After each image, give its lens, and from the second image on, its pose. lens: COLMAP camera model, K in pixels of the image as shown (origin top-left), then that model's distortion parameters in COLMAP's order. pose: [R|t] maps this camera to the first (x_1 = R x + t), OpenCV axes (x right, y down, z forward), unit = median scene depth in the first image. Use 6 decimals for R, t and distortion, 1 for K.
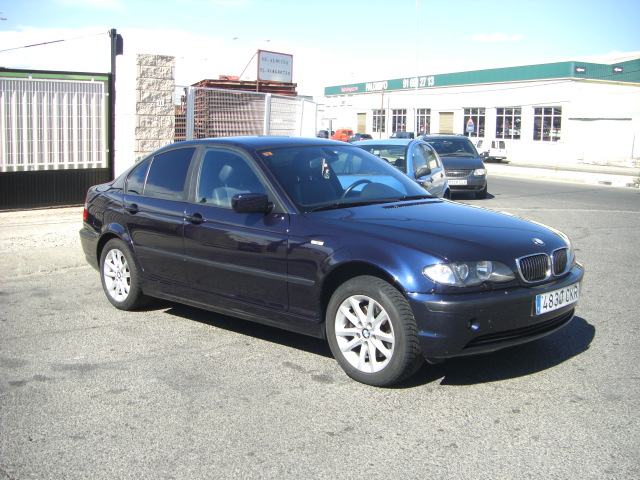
lens RADIAL K [[728.9, 0, 321.6], [0, 728.9, 238.6], [0, 0, 1]] dist [-0.166248, 0.000000]
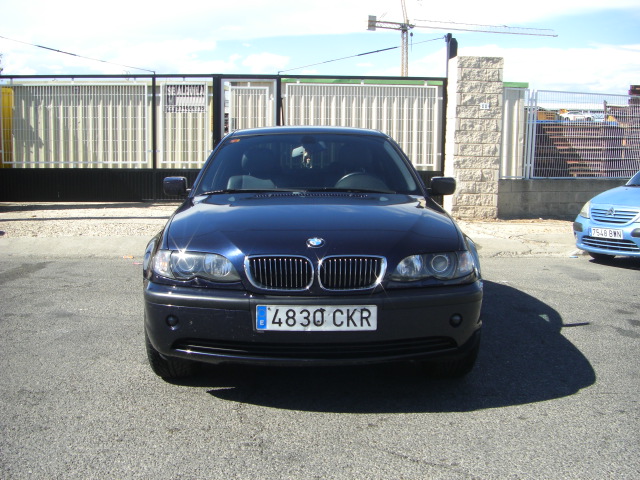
lens RADIAL K [[728.9, 0, 321.1], [0, 728.9, 245.7], [0, 0, 1]] dist [-0.166248, 0.000000]
pose [[0.723783, 0.090871, -0.684018, 0.299802], [-0.099812, 0.994653, 0.026525, -0.004888], [0.682771, 0.049075, 0.728982, 0.152549]]
